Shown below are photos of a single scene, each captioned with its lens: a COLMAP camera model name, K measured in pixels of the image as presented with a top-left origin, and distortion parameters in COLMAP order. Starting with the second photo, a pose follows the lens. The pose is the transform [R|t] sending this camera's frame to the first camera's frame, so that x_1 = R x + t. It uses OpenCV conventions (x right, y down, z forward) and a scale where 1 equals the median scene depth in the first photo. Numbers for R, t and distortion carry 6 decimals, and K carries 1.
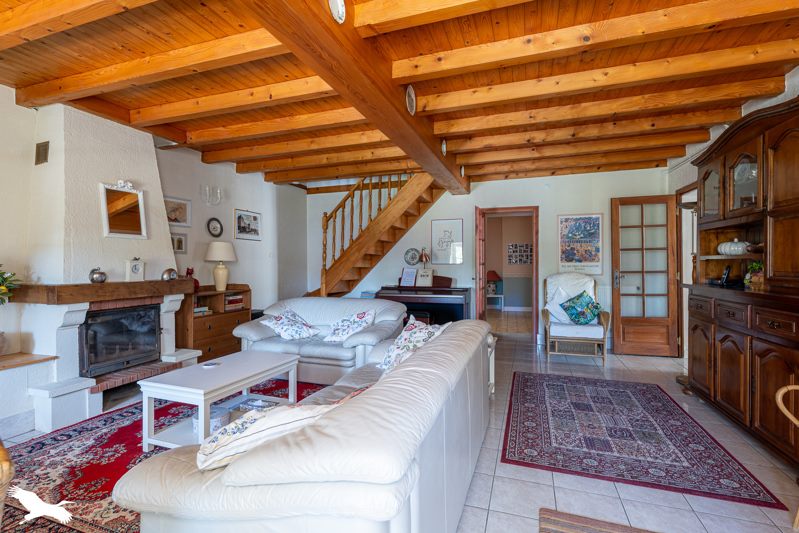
lens RADIAL K [[373.7, 0, 399.5], [0, 373.7, 266.5], [0, 0, 1]] dist [-0.002691, 0.000055]
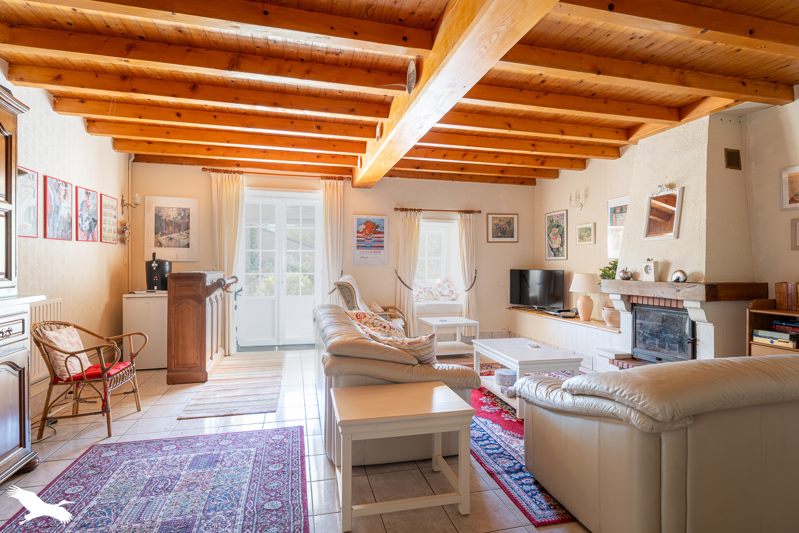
lens RADIAL K [[410.0, 0, 399.5], [0, 410.0, 266.5], [0, 0, 1]] dist [-0.000257, -0.000100]
pose [[-0.834645, 0.004492, -0.550770, 0.679410], [-0.004057, 0.999889, 0.014303, -0.019040], [0.550773, 0.014172, -0.834535, 2.084257]]
